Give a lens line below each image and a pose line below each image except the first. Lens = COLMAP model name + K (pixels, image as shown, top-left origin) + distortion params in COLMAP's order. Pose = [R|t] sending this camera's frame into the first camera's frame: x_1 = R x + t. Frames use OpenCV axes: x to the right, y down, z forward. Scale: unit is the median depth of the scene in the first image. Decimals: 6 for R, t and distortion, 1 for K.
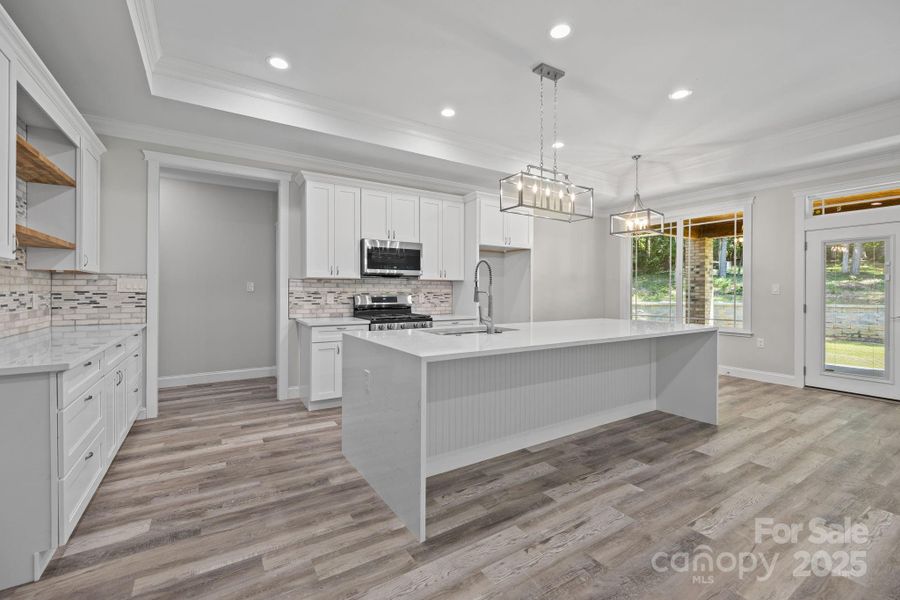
lens RADIAL K [[380.4, 0, 447.0], [0, 380.4, 293.2], [0, 0, 1]] dist [0.000172, 0.000360]
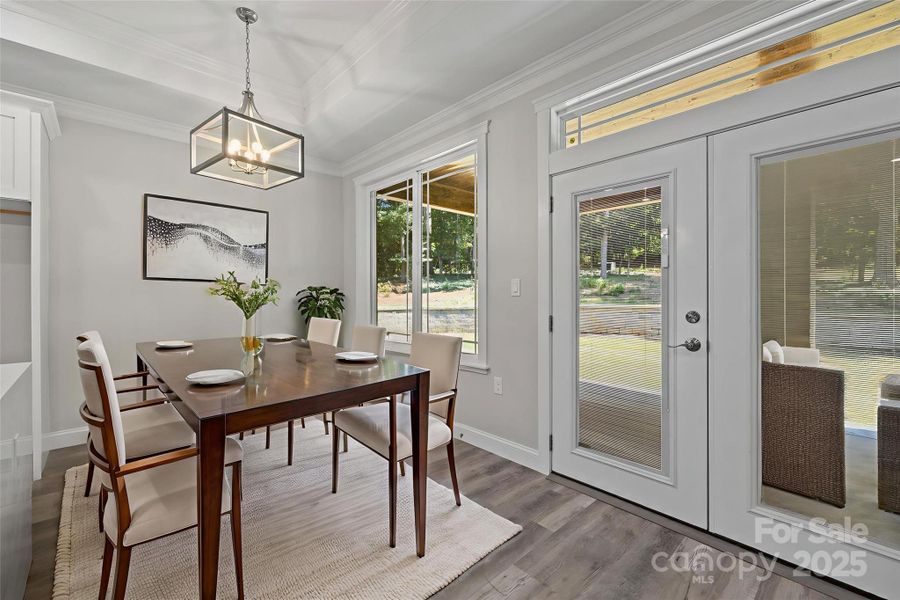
lens RADIAL K [[380.4, 0, 445.5], [0, 380.4, 295.1], [0, 0, 1]] dist [0.000172, 0.000360]
pose [[0.984358, -0.004953, 0.176112, 1.093530], [0.005154, 0.999986, -0.000683, 0.000660], [-0.176106, 0.001580, 0.984370, 0.791067]]
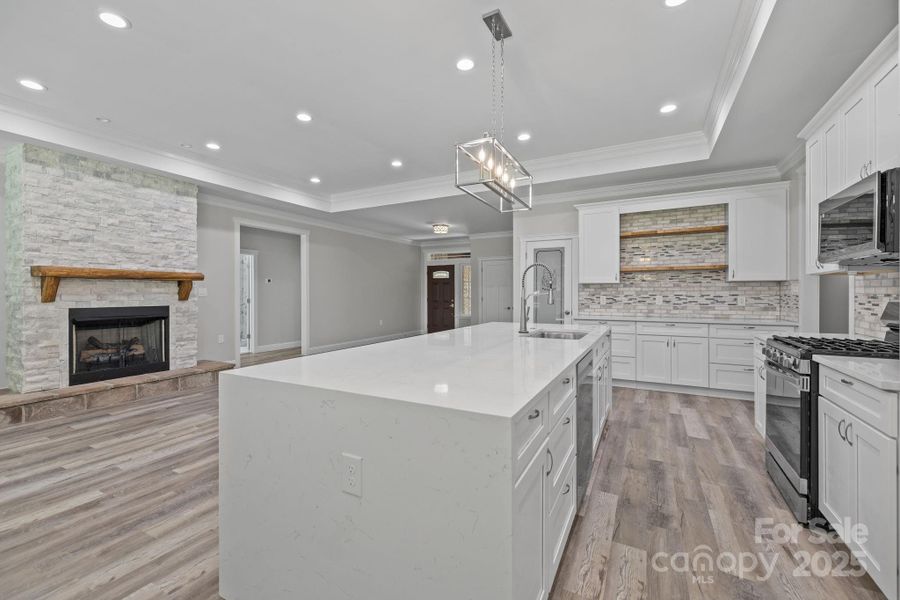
lens RADIAL K [[380.4, 0, 444.4], [0, 380.4, 294.8], [0, 0, 1]] dist [0.000172, 0.000360]
pose [[-0.870544, 0.000059, -0.492091, 0.784284], [-0.001750, 0.999993, 0.003215, -0.006531], [0.492088, 0.003660, -0.870538, 1.693008]]
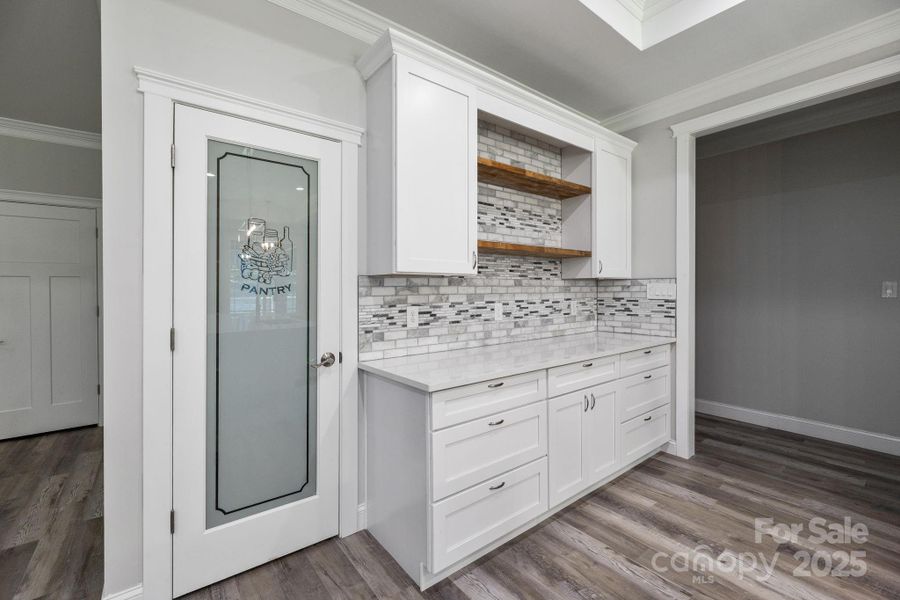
lens RADIAL K [[380.4, 0, 435.5], [0, 380.4, 289.7], [0, 0, 1]] dist [0.000172, 0.000360]
pose [[0.086813, -0.003535, -0.996218, -0.028596], [0.001905, 0.999992, -0.003382, -0.025558], [0.996223, -0.001604, 0.086819, 0.482745]]
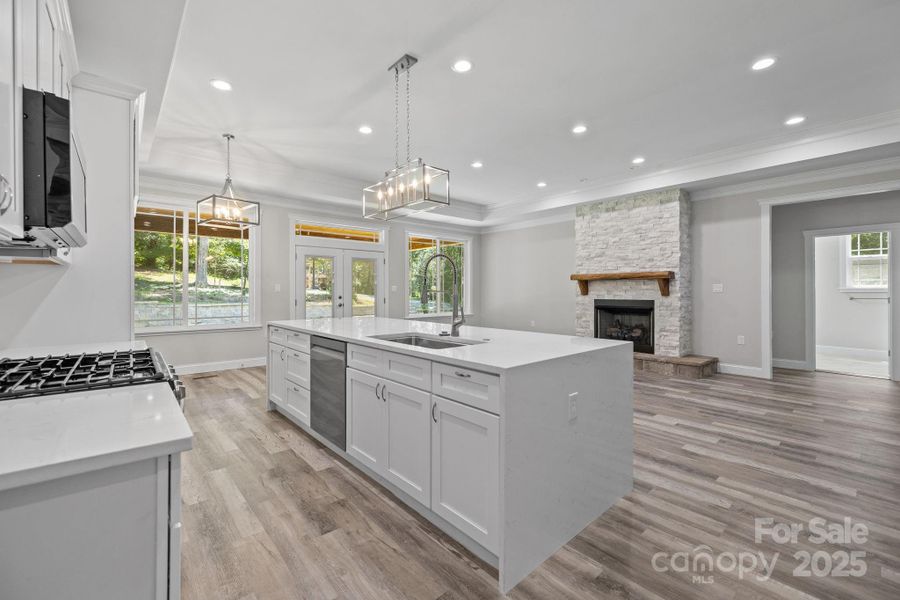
lens RADIAL K [[380.4, 0, 437.3], [0, 380.4, 291.3], [0, 0, 1]] dist [0.000172, 0.000360]
pose [[-0.141310, -0.003574, 0.989959, -0.726440], [0.001516, 0.999992, 0.003826, -0.006528], [-0.989964, 0.002041, -0.141304, 1.073376]]
